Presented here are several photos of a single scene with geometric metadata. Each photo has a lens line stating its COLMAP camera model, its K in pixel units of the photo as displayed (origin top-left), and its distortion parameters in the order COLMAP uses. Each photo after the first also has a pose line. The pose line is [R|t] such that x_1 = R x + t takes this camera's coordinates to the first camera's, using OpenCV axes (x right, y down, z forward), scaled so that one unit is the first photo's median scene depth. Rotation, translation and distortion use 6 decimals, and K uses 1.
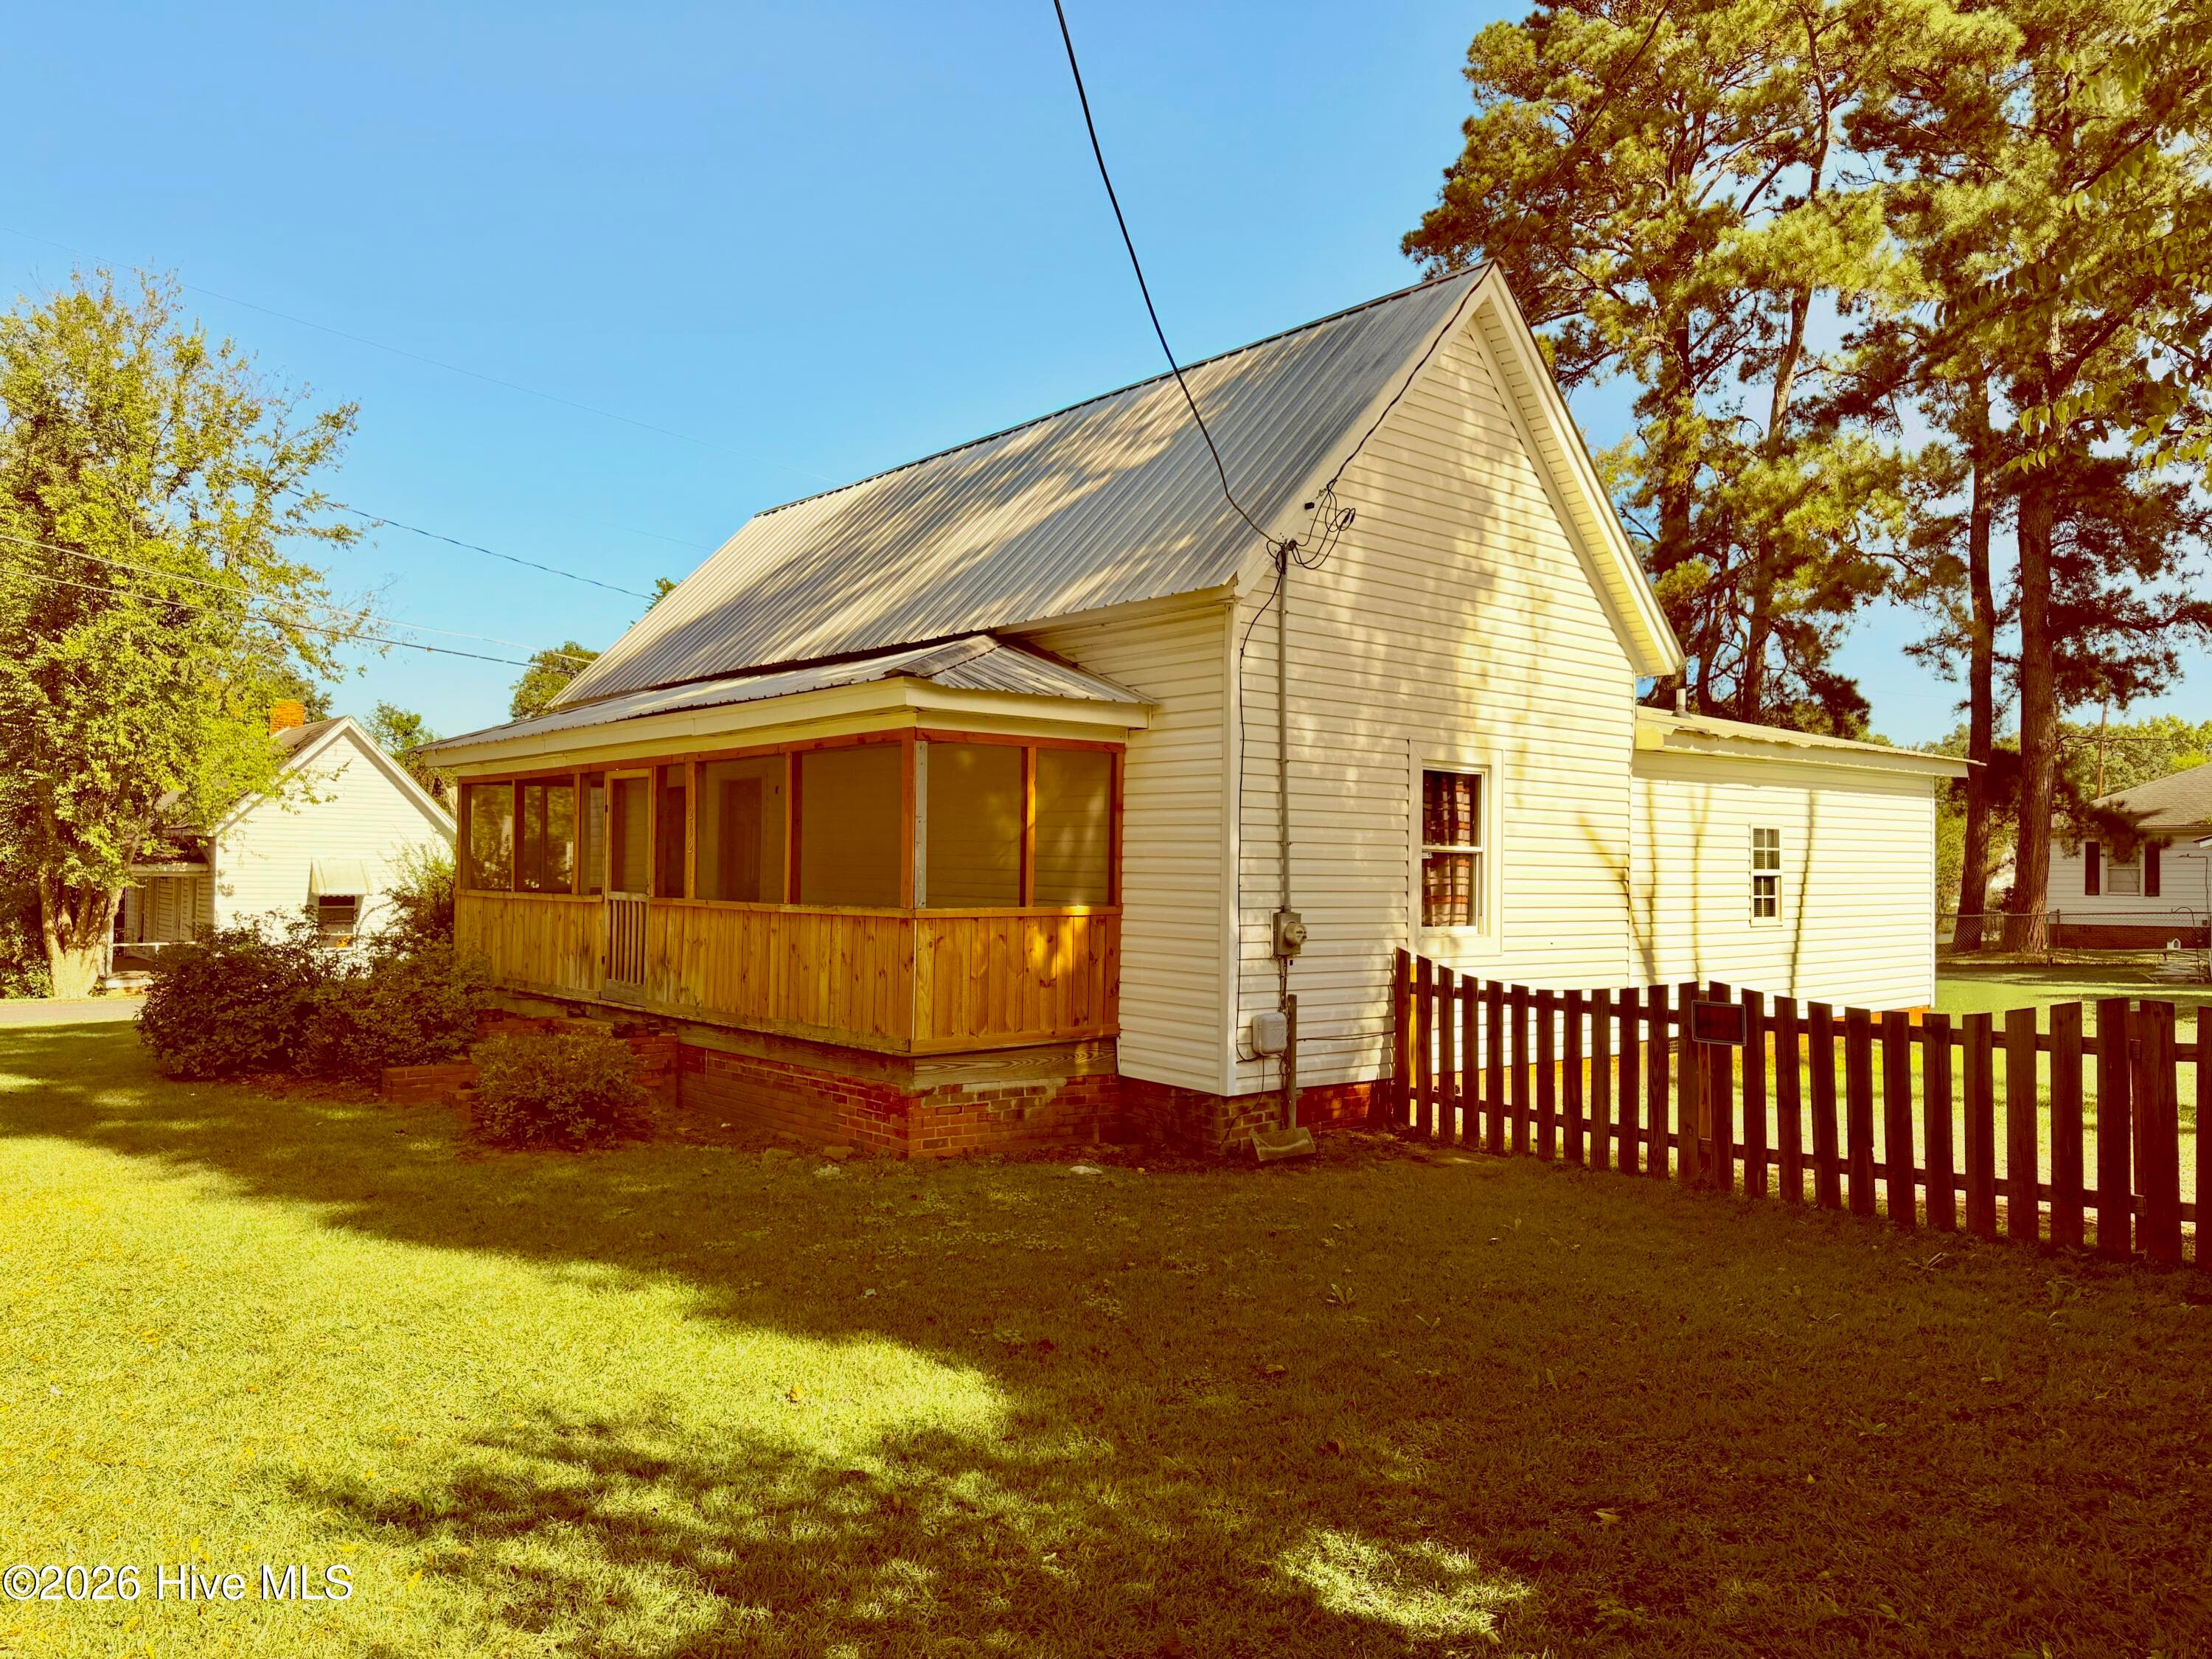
lens RADIAL K [[1594.0, 0, 1110.2], [0, 1594.0, 850.7], [0, 0, 1]] dist [-0.004322, -0.007539]
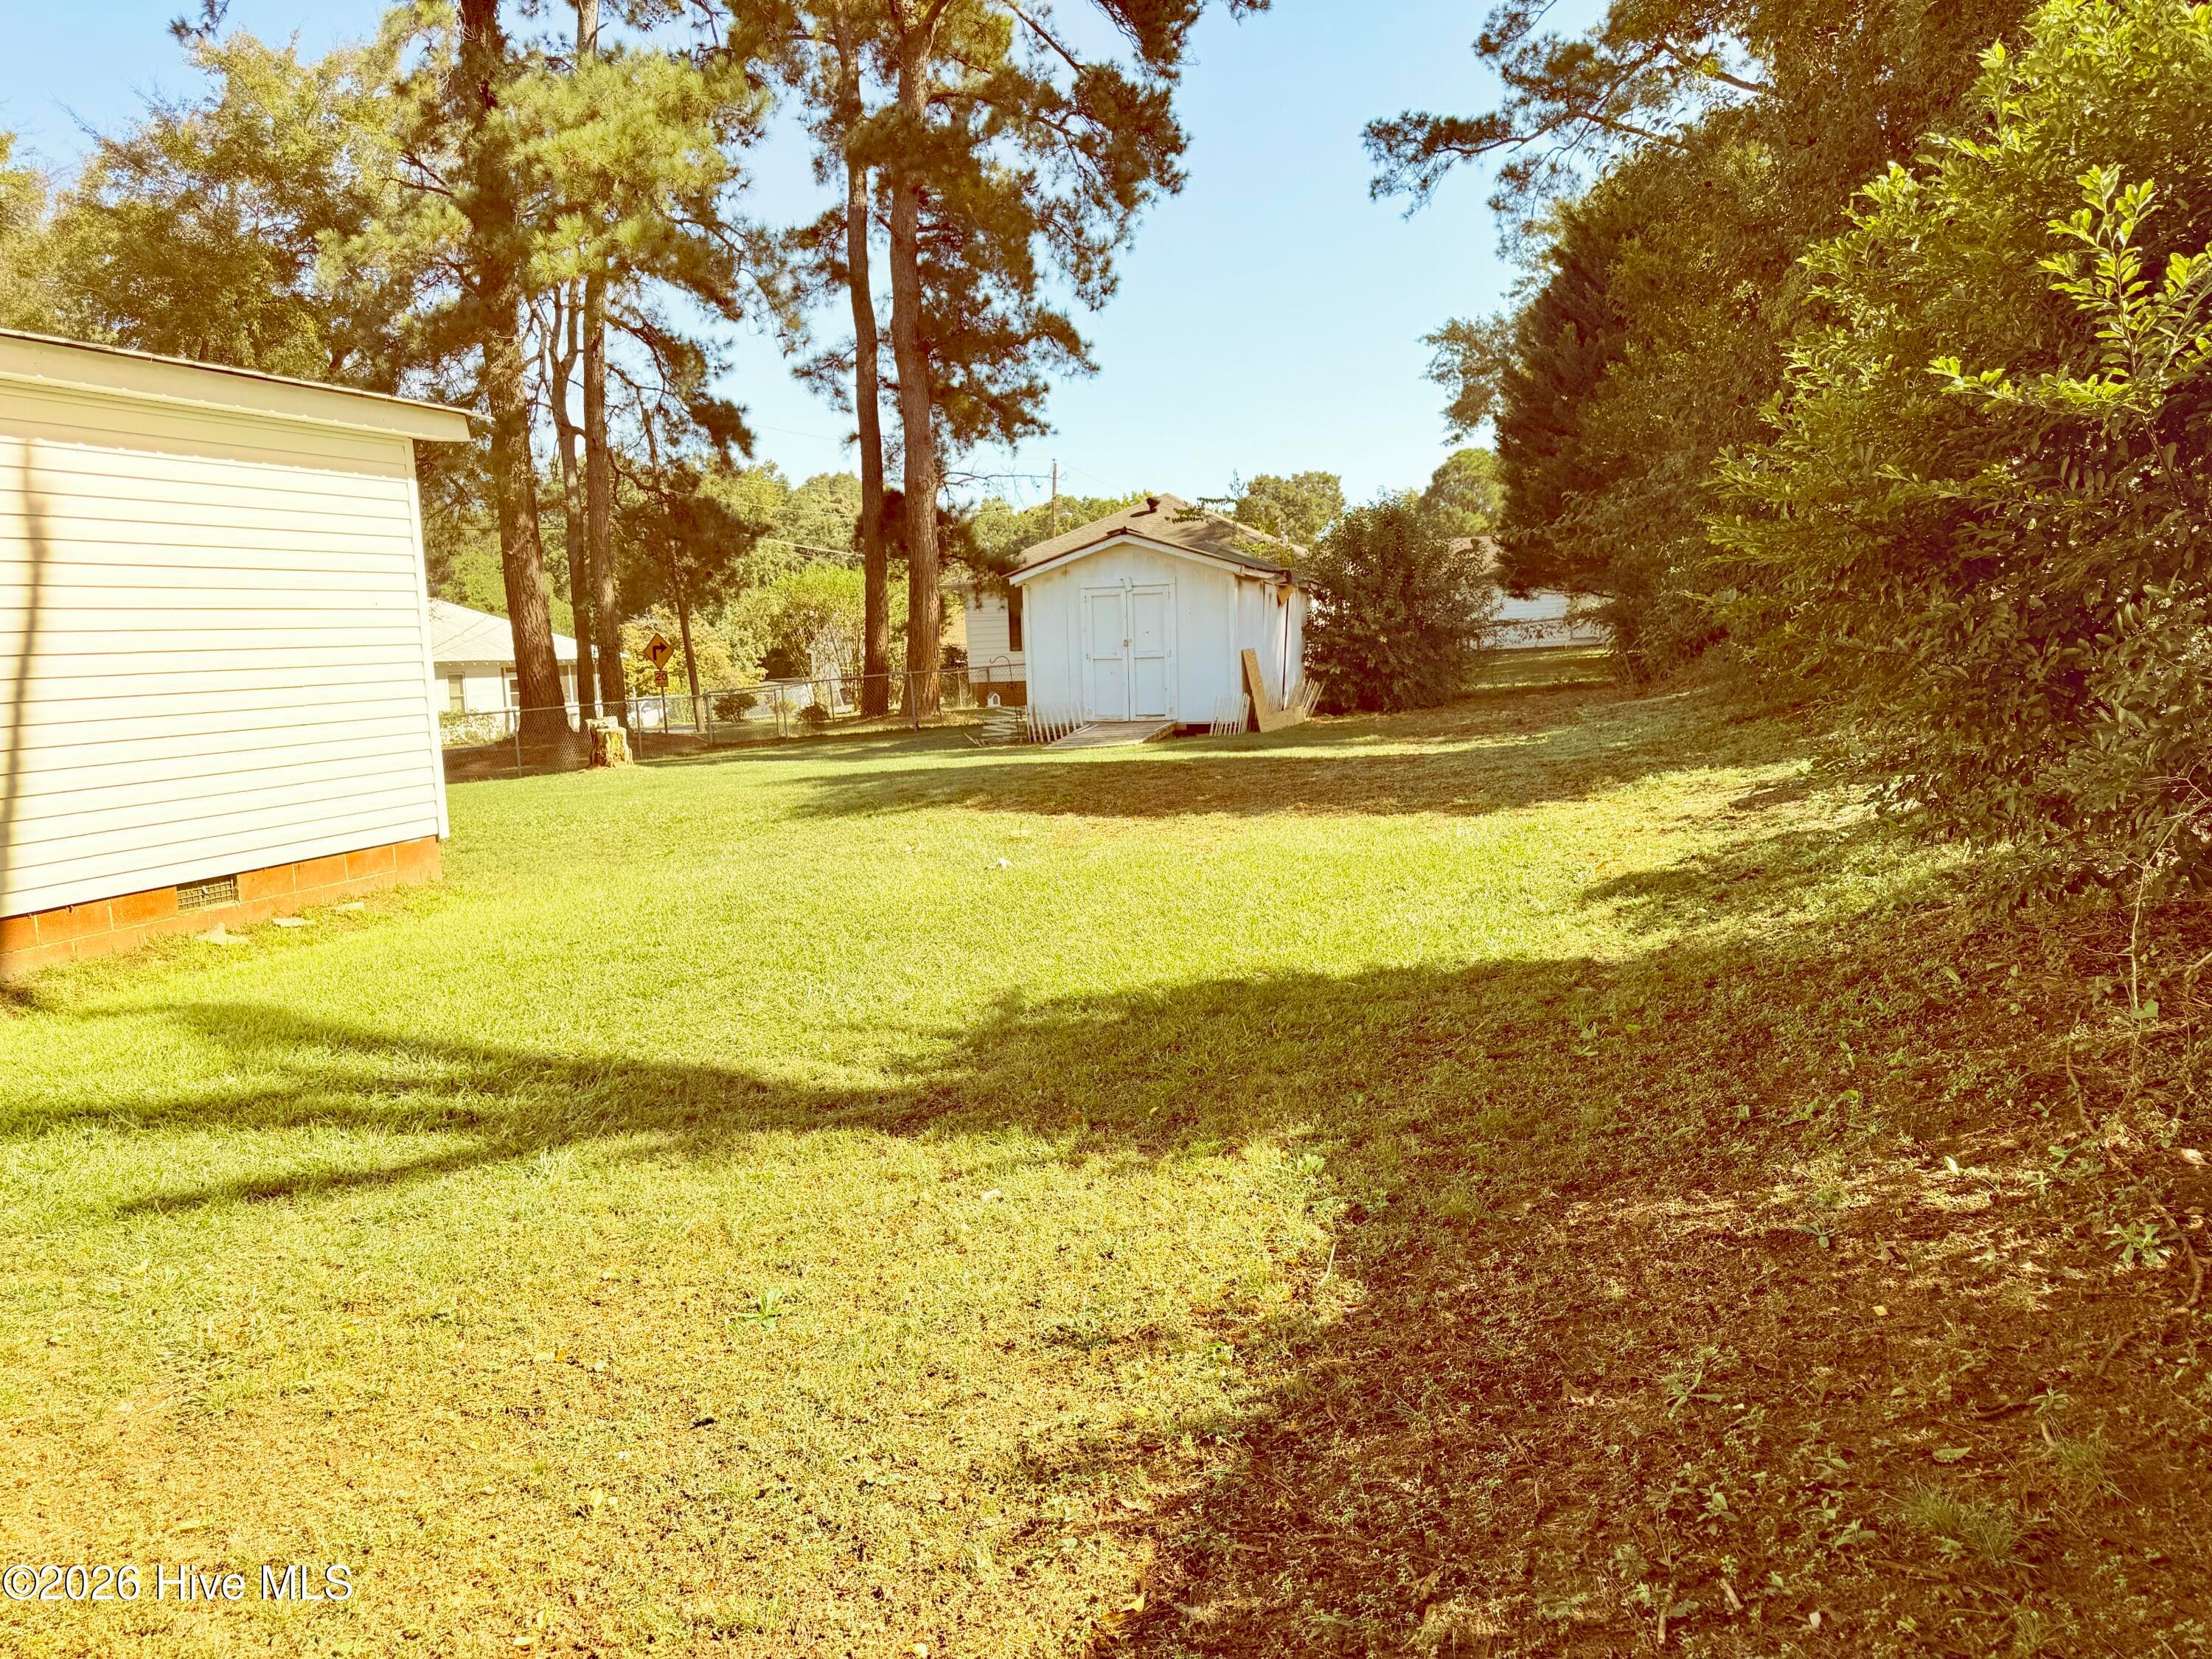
lens RADIAL K [[1589.0, 0, 1109.7], [0, 1589.0, 854.0], [0, 0, 1]] dist [0.046934, -0.009450]
pose [[0.847881, -0.103085, 0.520068, 0.560848], [0.030013, 0.988675, 0.147039, 0.037668], [-0.529336, -0.109062, 0.841373, 0.494796]]
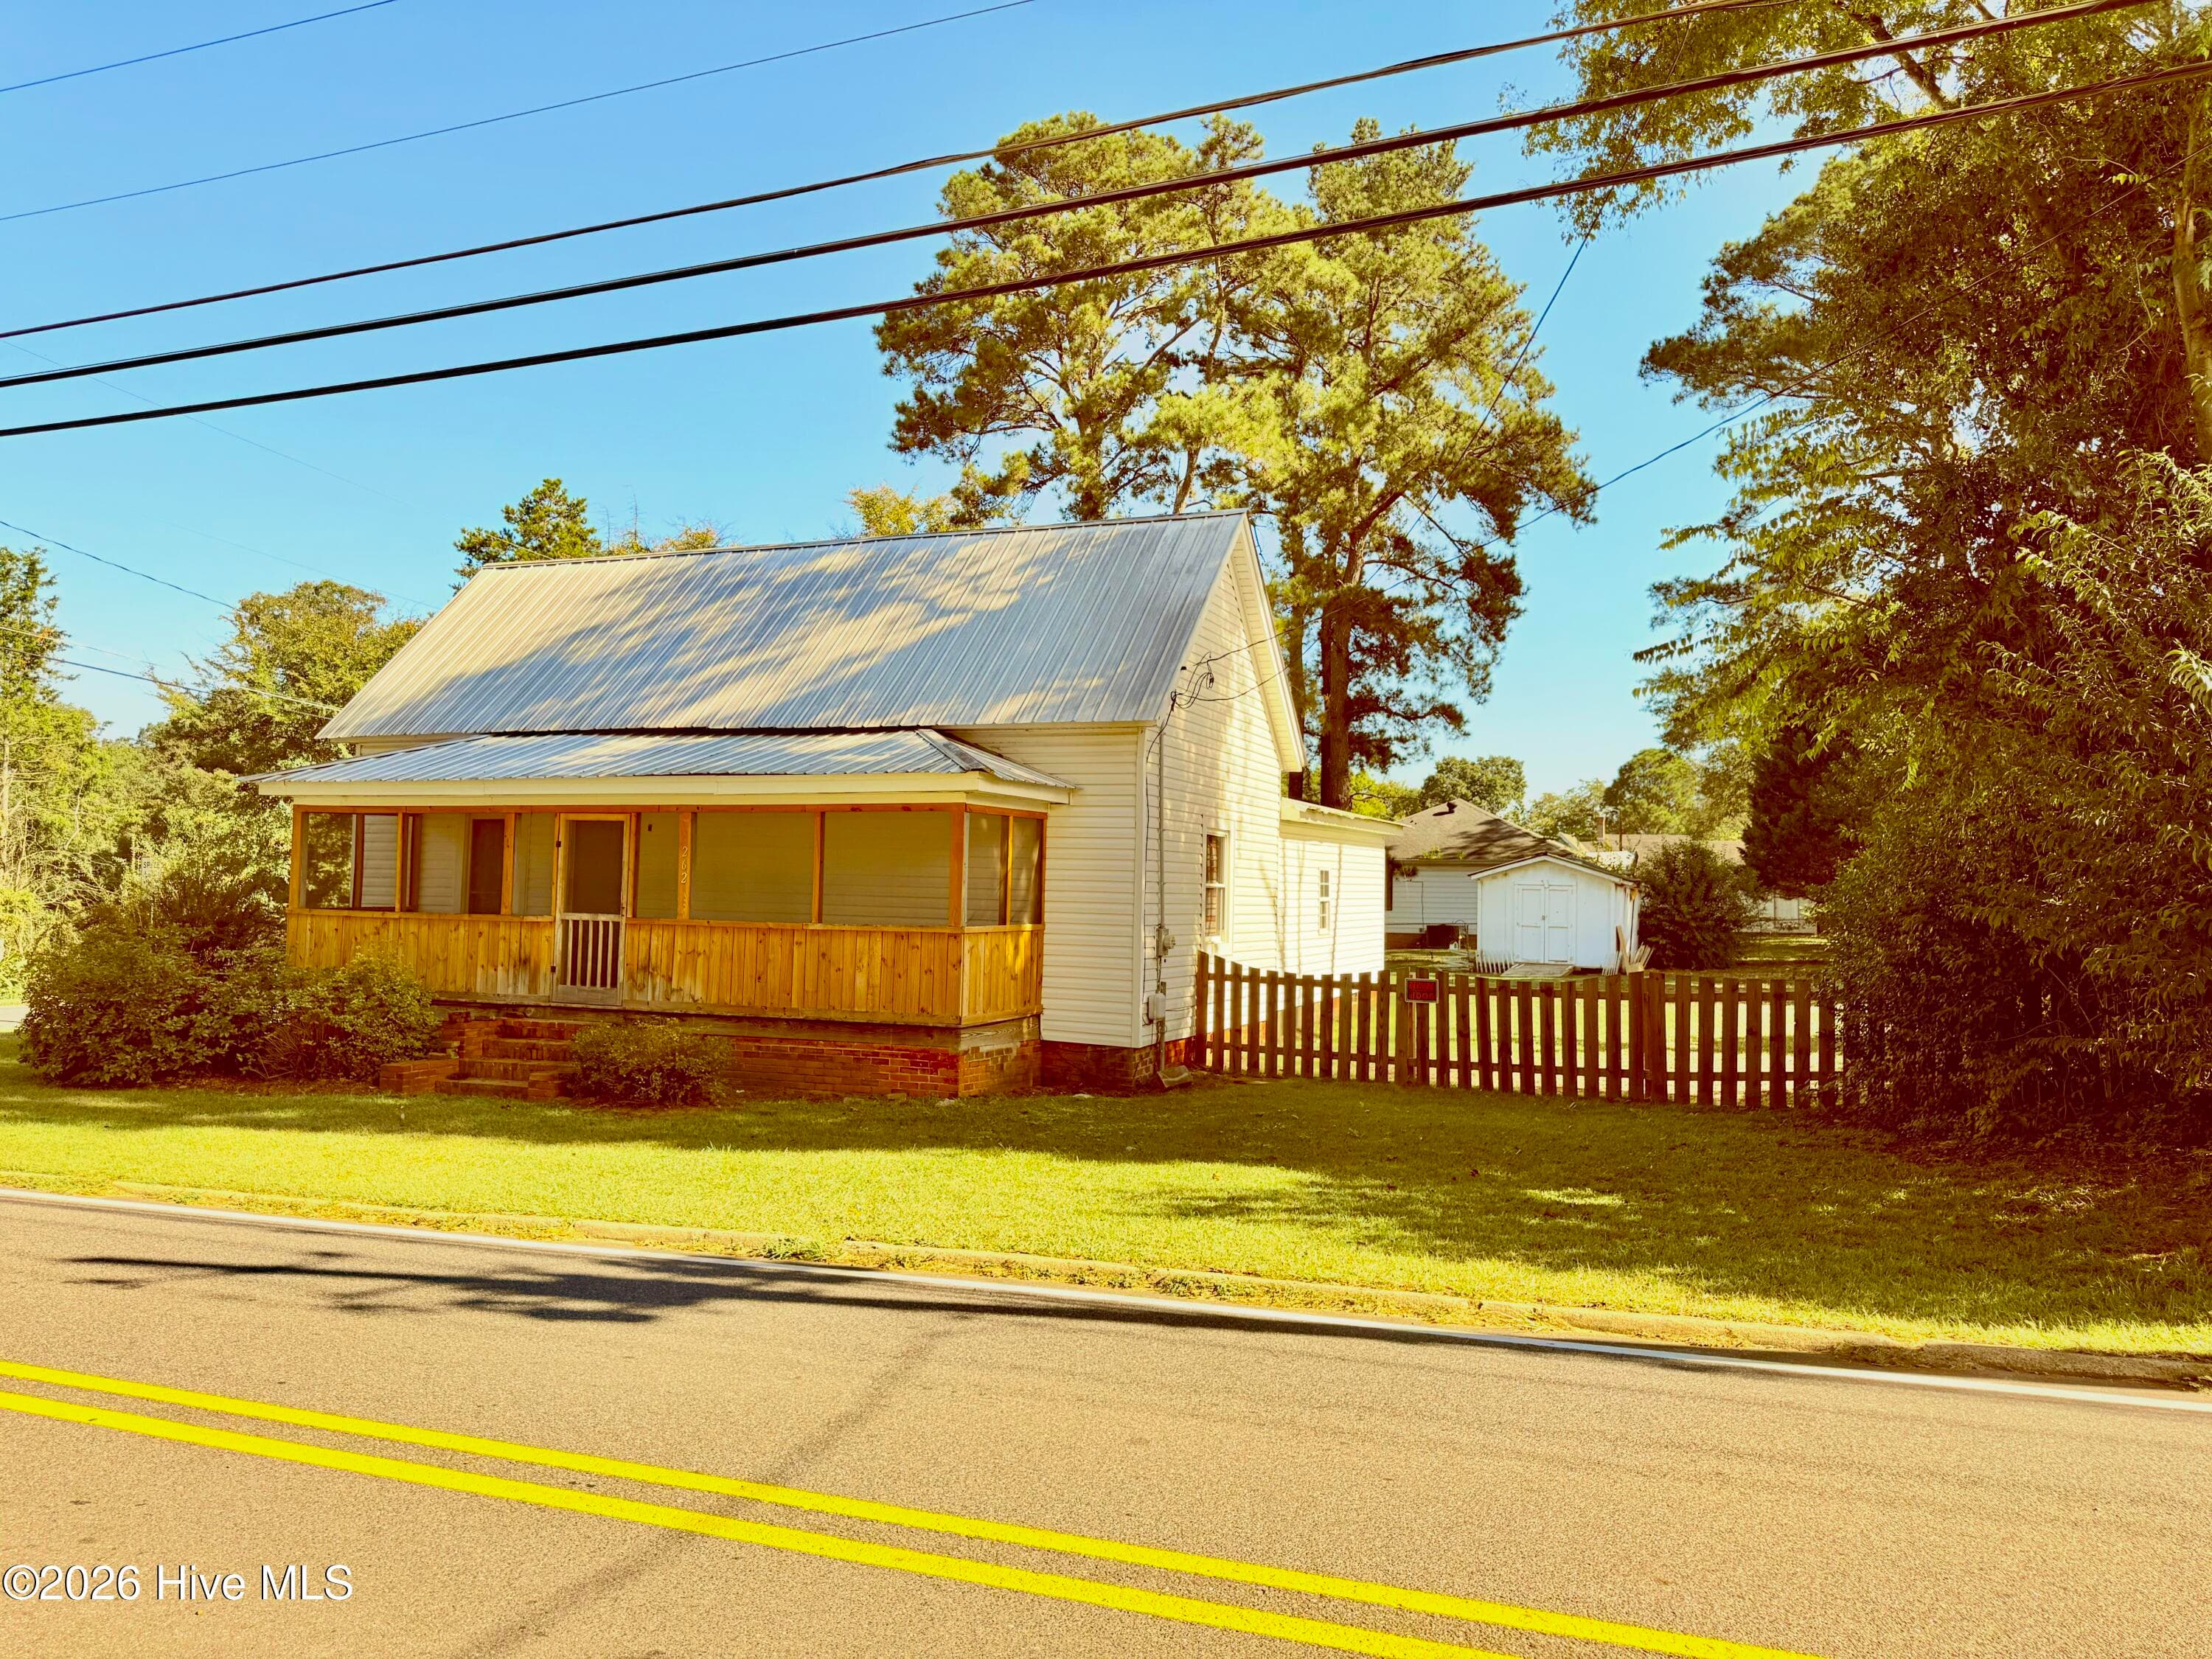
lens RADIAL K [[1589.0, 0, 1109.7], [0, 1589.0, 854.0], [0, 0, 1]] dist [0.046934, -0.009450]
pose [[0.889305, 0.017254, 0.456989, -0.599716], [-0.015323, 0.999851, -0.007931, -0.018783], [-0.457057, 0.000051, 0.889437, -0.323949]]
